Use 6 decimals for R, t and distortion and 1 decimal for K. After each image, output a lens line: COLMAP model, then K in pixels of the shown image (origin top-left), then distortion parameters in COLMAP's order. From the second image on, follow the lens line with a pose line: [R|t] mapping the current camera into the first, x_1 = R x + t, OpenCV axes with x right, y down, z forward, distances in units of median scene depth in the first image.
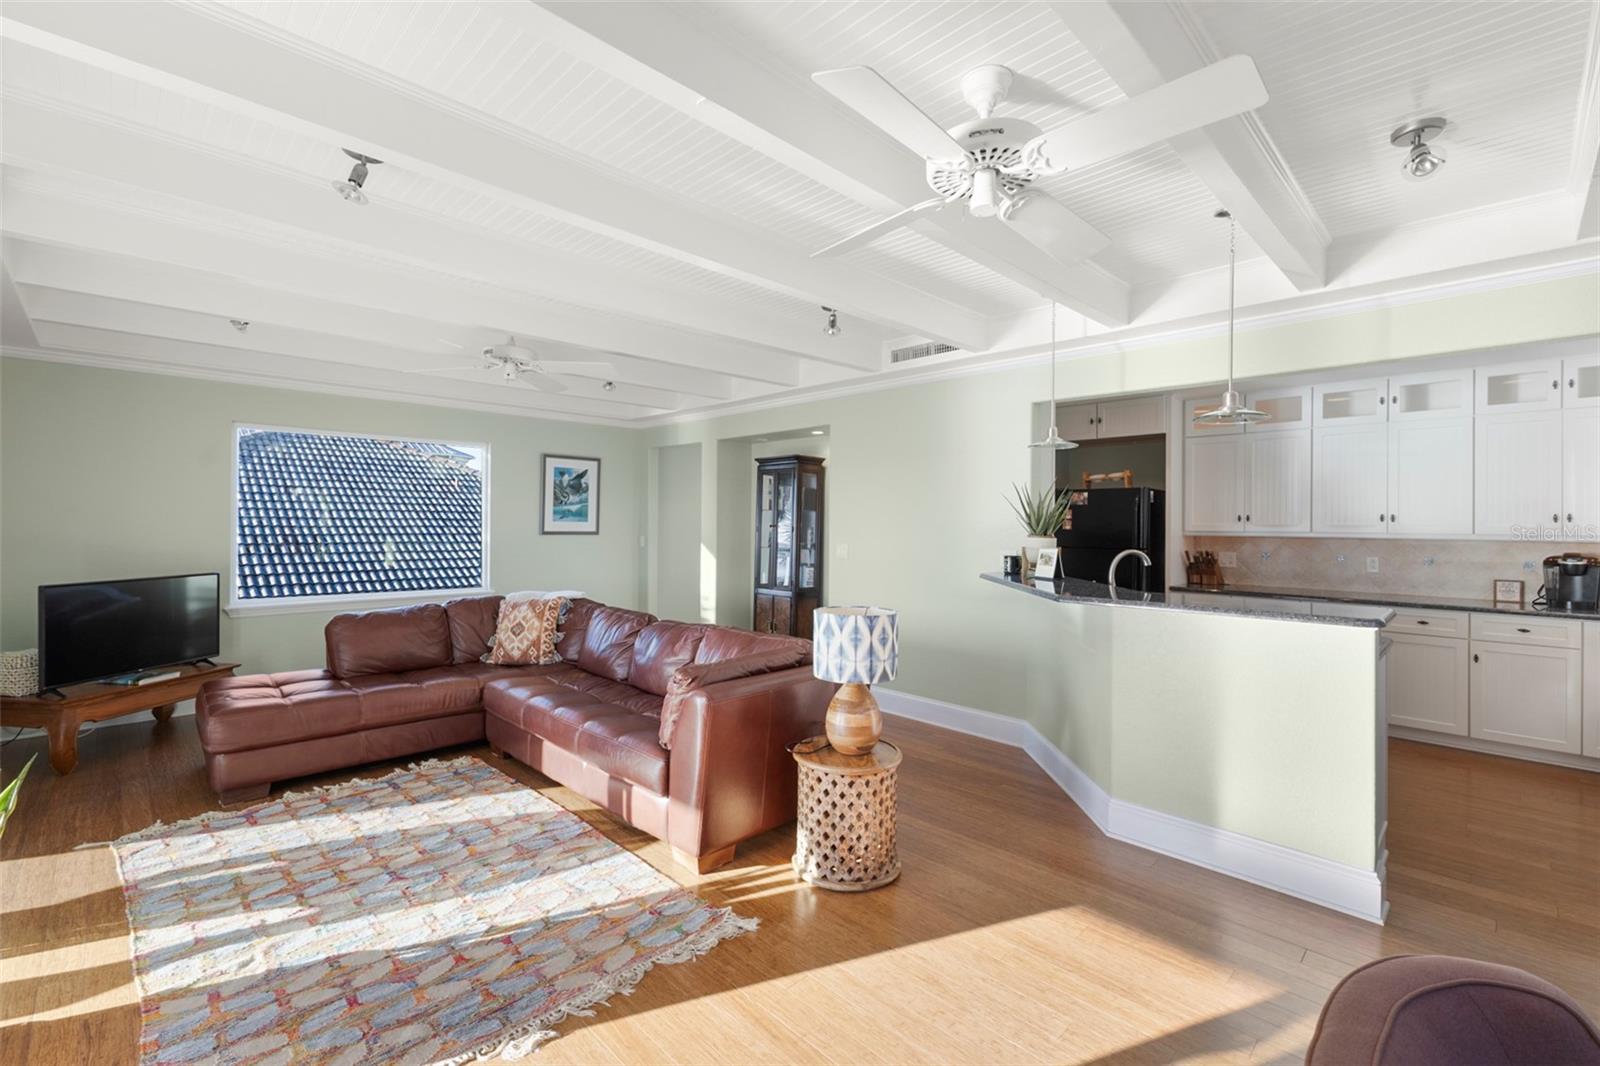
lens RADIAL K [[692.1, 0, 806.4], [0, 692.1, 526.4], [0, 0, 1]] dist [0.012164, -0.000291]
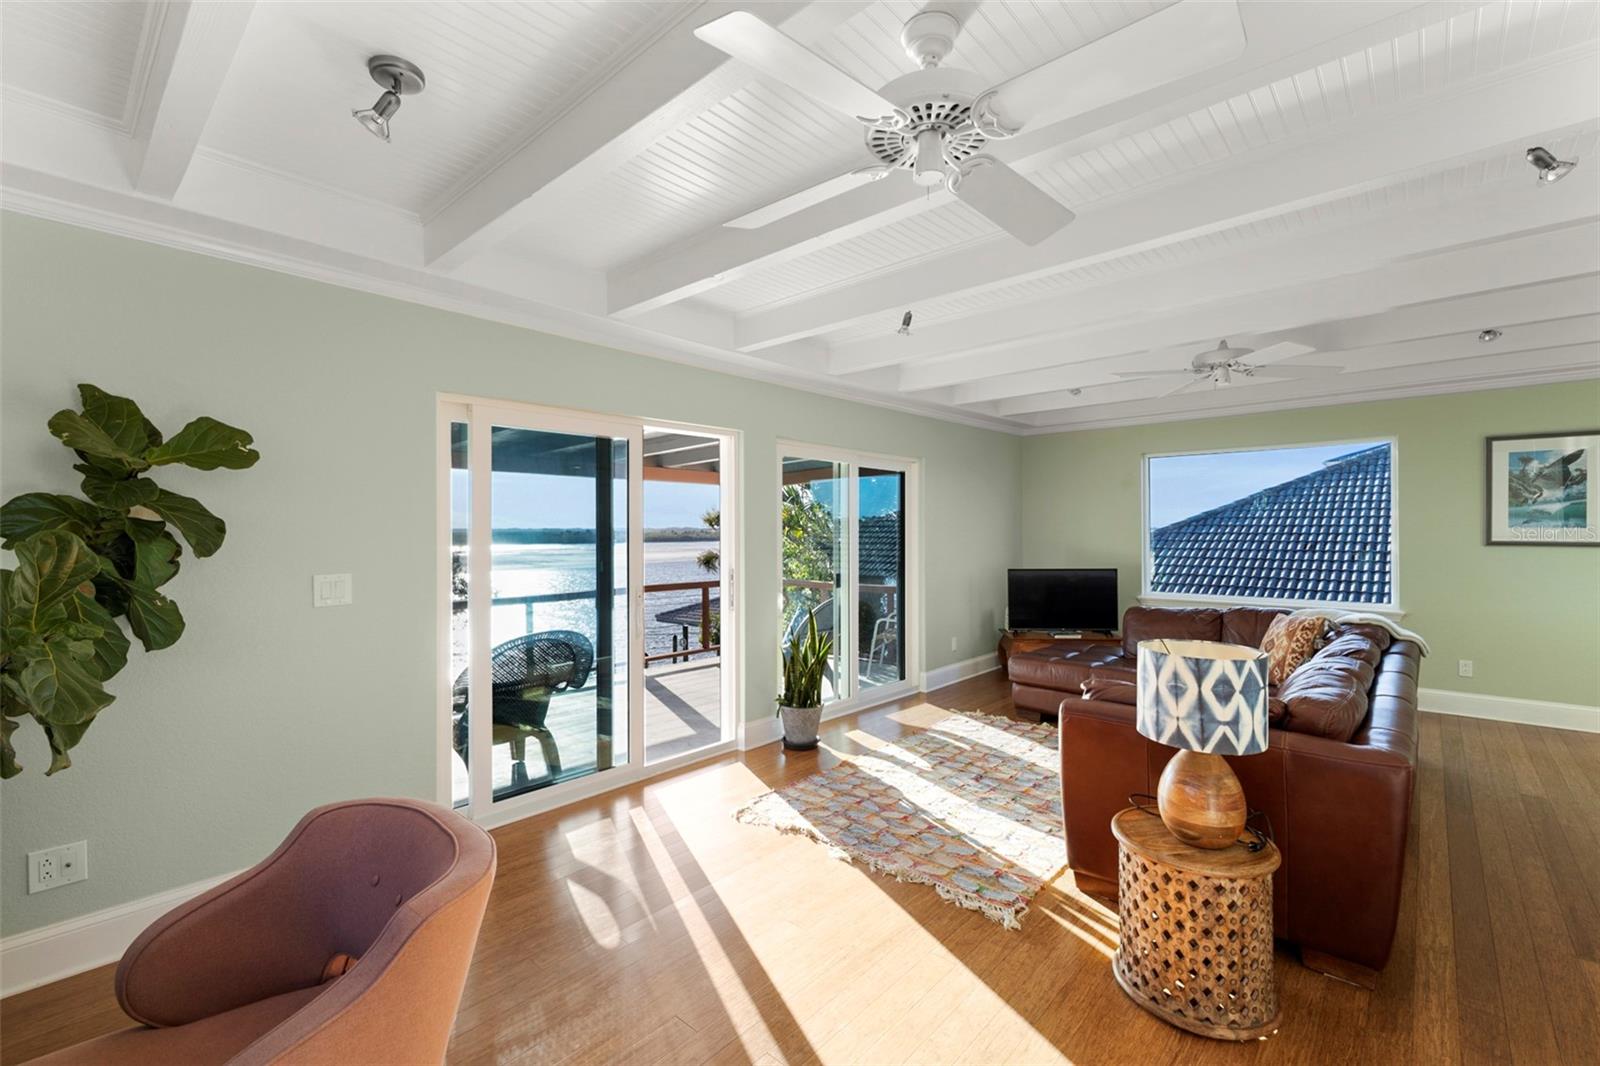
lens RADIAL K [[692.1, 0, 806.3], [0, 692.1, 532.4], [0, 0, 1]] dist [0.012164, -0.000291]
pose [[0.054564, -0.004050, -0.998502, 0.832022], [0.001077, 0.999991, -0.003998, 0.000266], [0.998510, -0.000857, 0.054568, 0.575564]]
